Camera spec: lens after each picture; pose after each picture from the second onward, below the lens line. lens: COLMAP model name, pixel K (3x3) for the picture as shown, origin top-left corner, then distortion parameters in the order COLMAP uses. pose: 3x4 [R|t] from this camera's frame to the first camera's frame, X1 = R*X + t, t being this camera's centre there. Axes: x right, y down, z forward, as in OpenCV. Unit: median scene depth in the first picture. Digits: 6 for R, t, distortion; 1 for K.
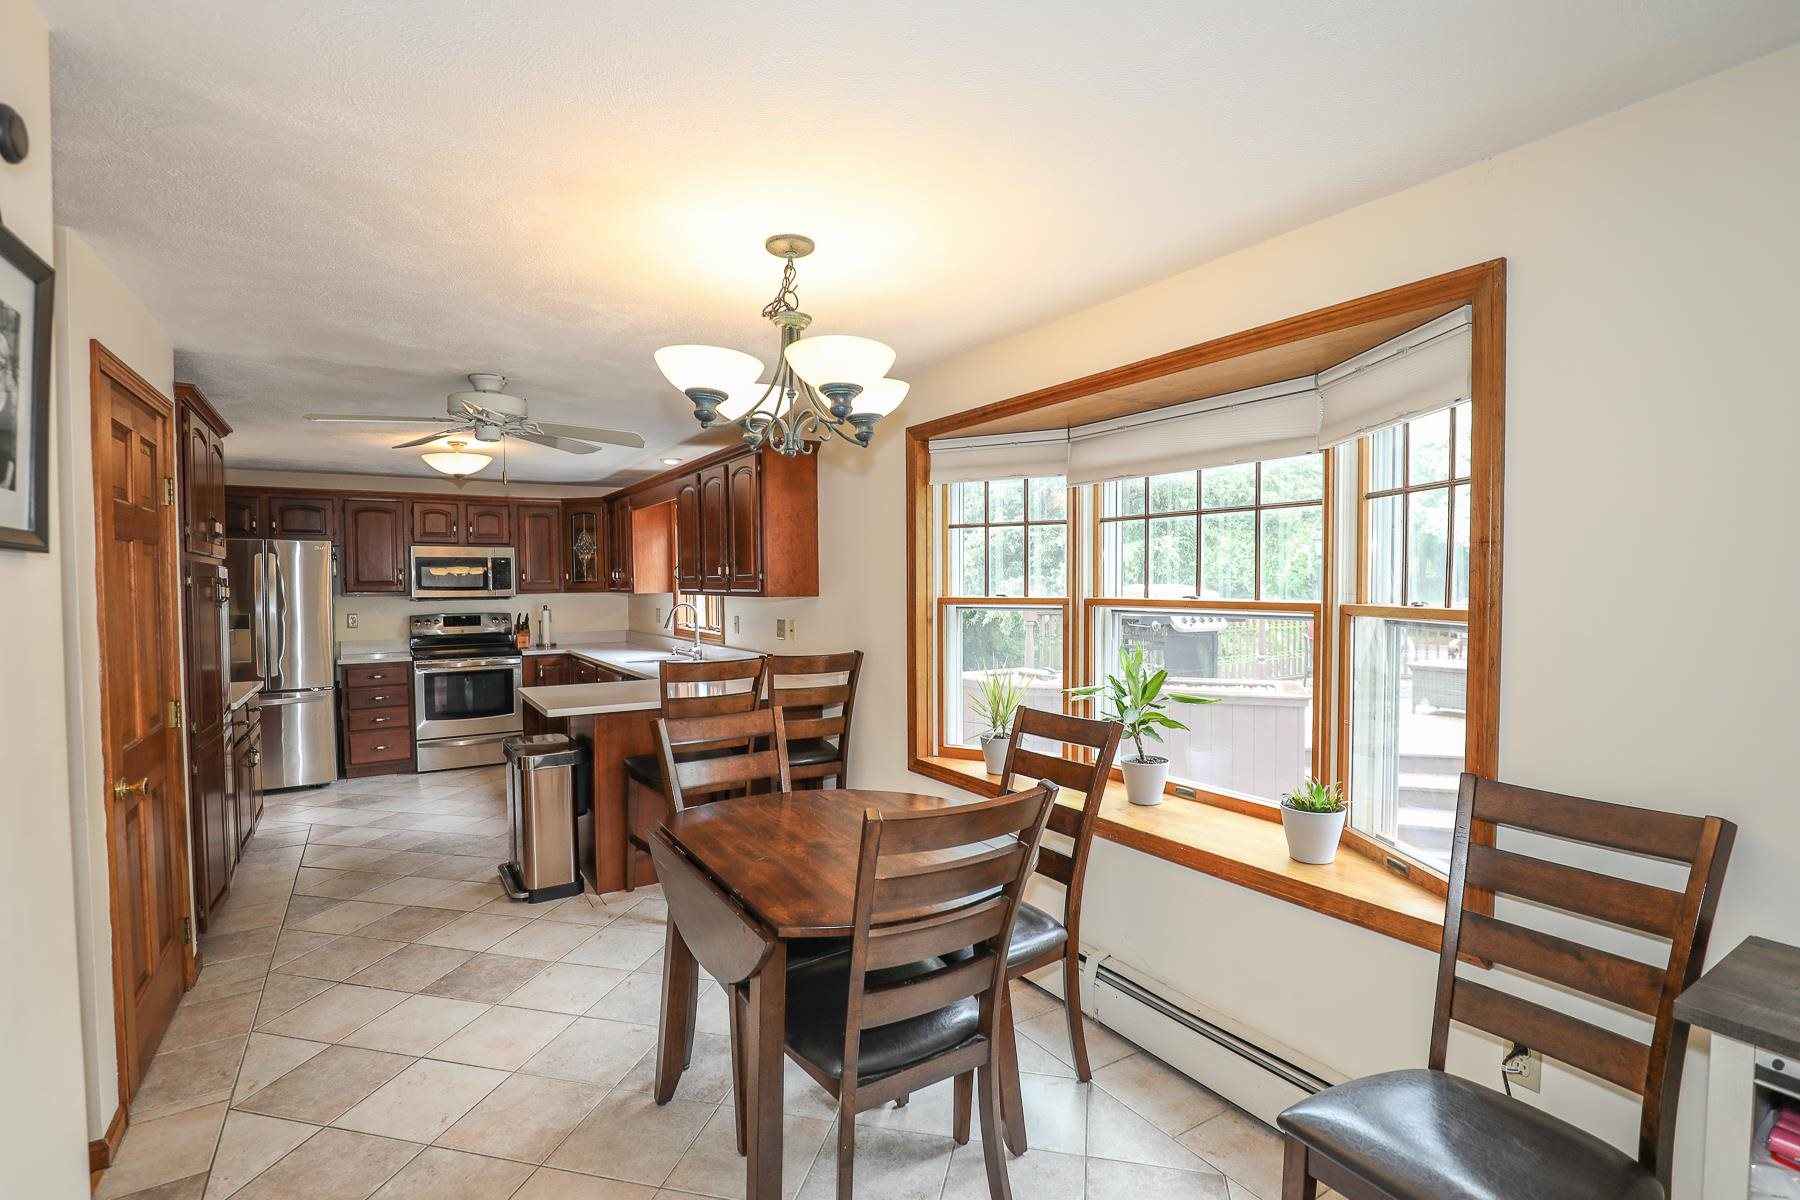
lens RADIAL K [[845.6, 0, 912.9], [0, 845.6, 613.4], [0, 0, 1]] dist [-0.026774, -0.000532]
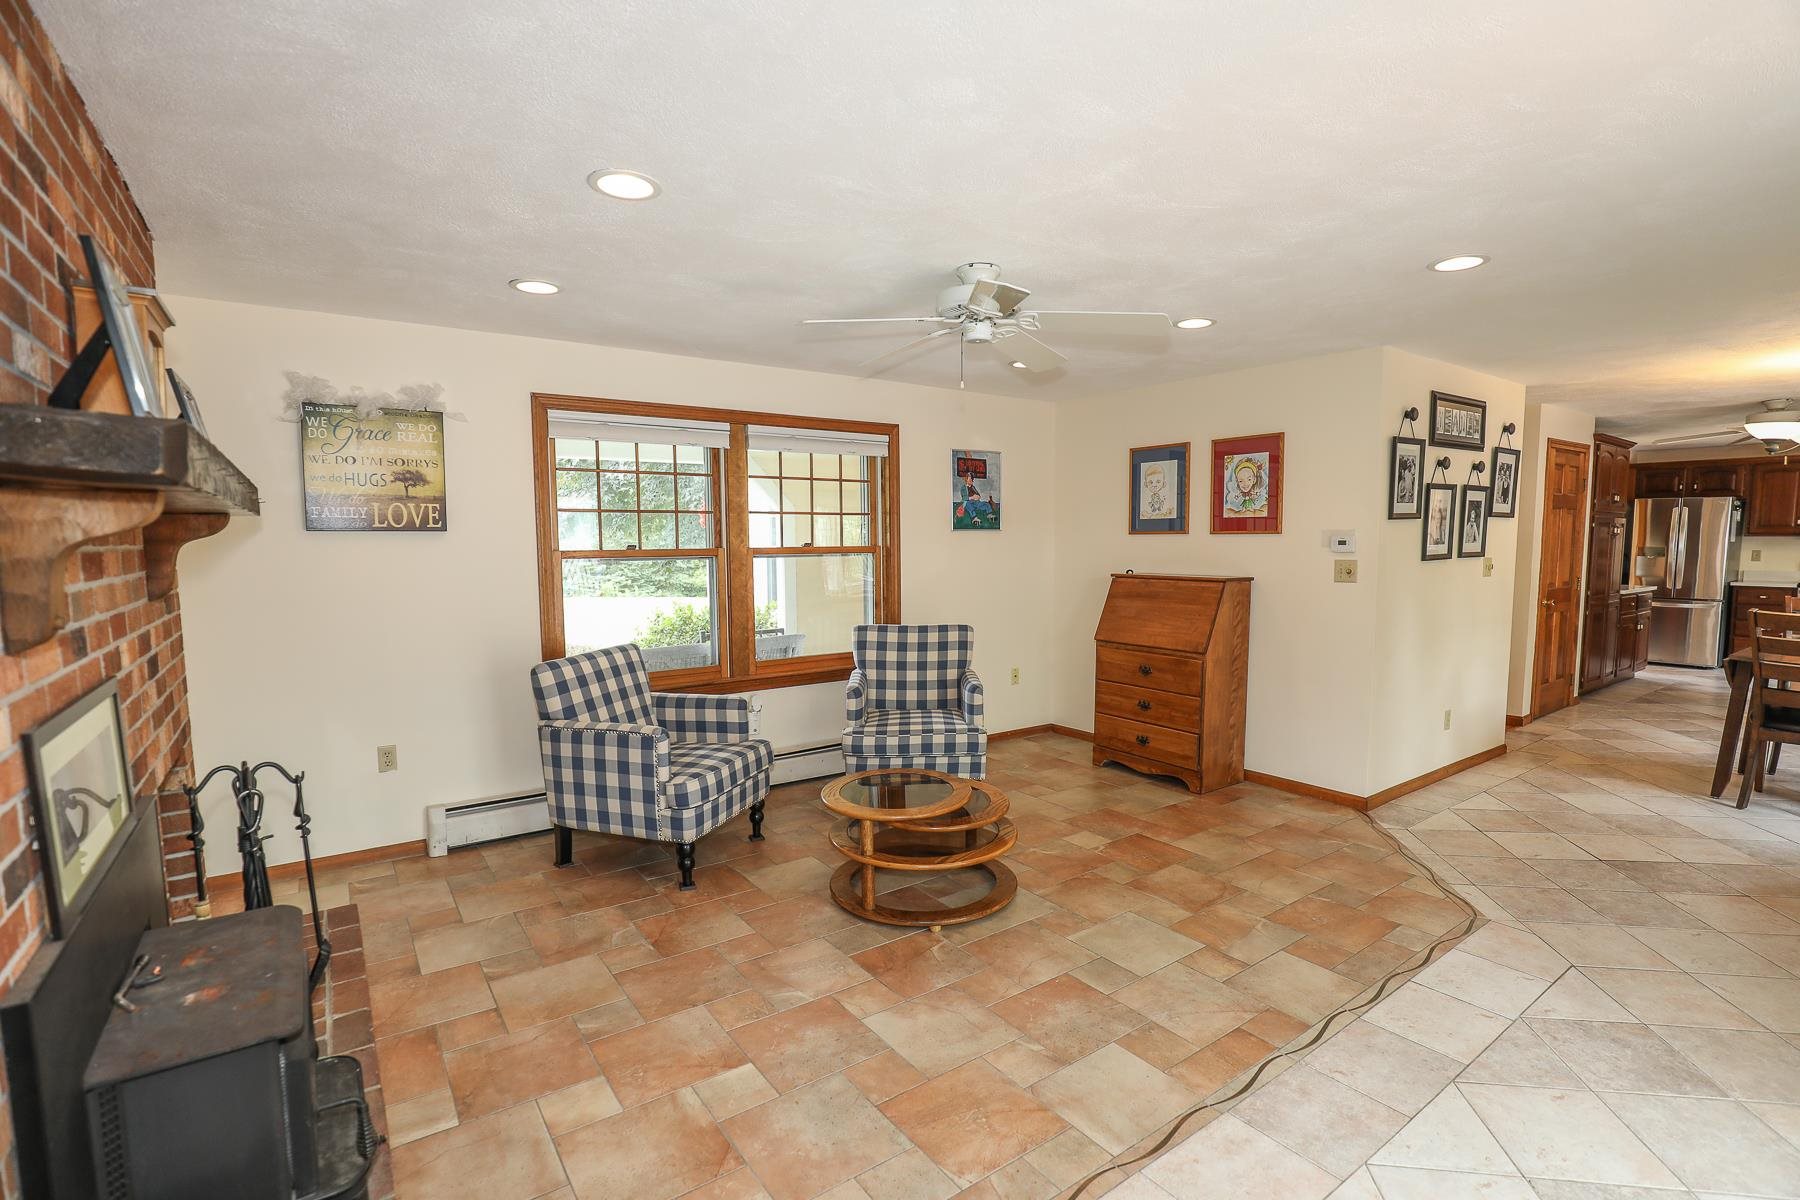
lens RADIAL K [[829.2, 0, 903.2], [0, 829.2, 611.5], [0, 0, 1]] dist [-0.036115, 0.005903]
pose [[0.051098, 0.098329, -0.993841, 1.176934], [-0.033411, 0.994753, 0.096701, 0.041776], [0.998135, 0.028264, 0.054115, -0.922987]]
